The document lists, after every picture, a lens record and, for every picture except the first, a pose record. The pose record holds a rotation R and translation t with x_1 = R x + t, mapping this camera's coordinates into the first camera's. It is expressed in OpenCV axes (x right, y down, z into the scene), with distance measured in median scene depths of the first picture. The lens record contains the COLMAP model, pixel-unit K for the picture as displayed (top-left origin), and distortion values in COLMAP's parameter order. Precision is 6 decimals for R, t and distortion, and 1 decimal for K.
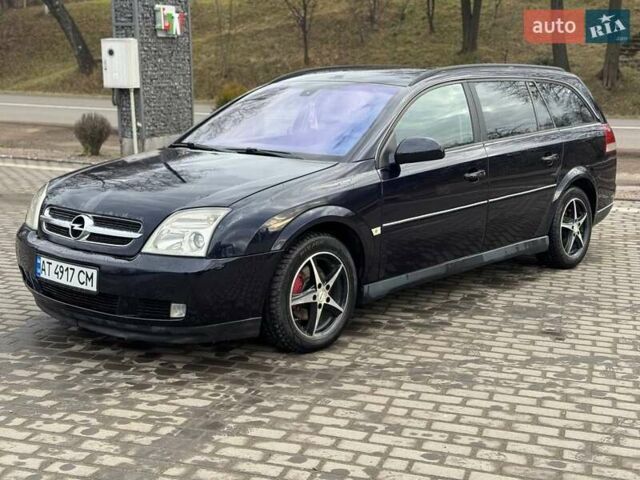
lens RADIAL K [[889.4, 0, 326.5], [0, 889.4, 234.7], [0, 0, 1]] dist [0.123115, 0.000000]
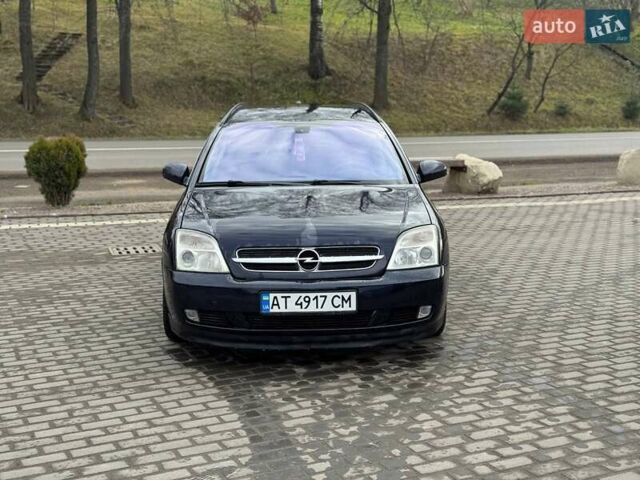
lens RADIAL K [[889.4, 0, 314.5], [0, 889.4, 240.9], [0, 0, 1]] dist [0.123115, 0.000000]
pose [[0.727041, -0.125884, 0.674955, -1.050040], [0.135329, 0.990038, 0.038876, -0.076525], [-0.673125, 0.063077, 0.736834, 0.184040]]
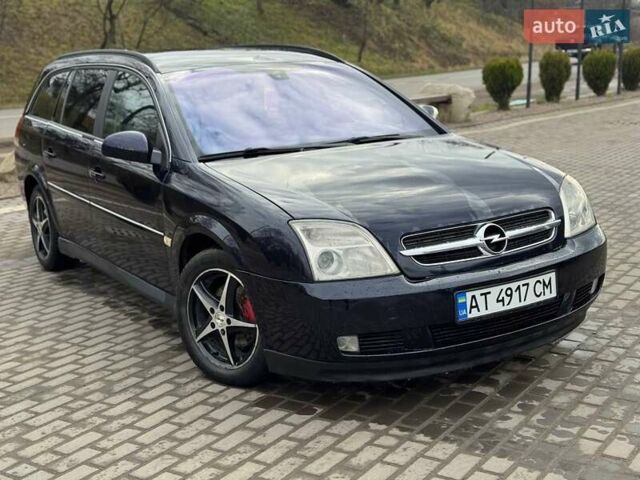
lens RADIAL K [[889.4, 0, 325.5], [0, 889.4, 246.4], [0, 0, 1]] dist [0.123115, 0.000000]
pose [[0.296259, -0.228592, 0.927349, -1.107783], [0.220335, 0.961105, 0.166522, -0.175247], [-0.929346, 0.154994, 0.335102, 0.902753]]
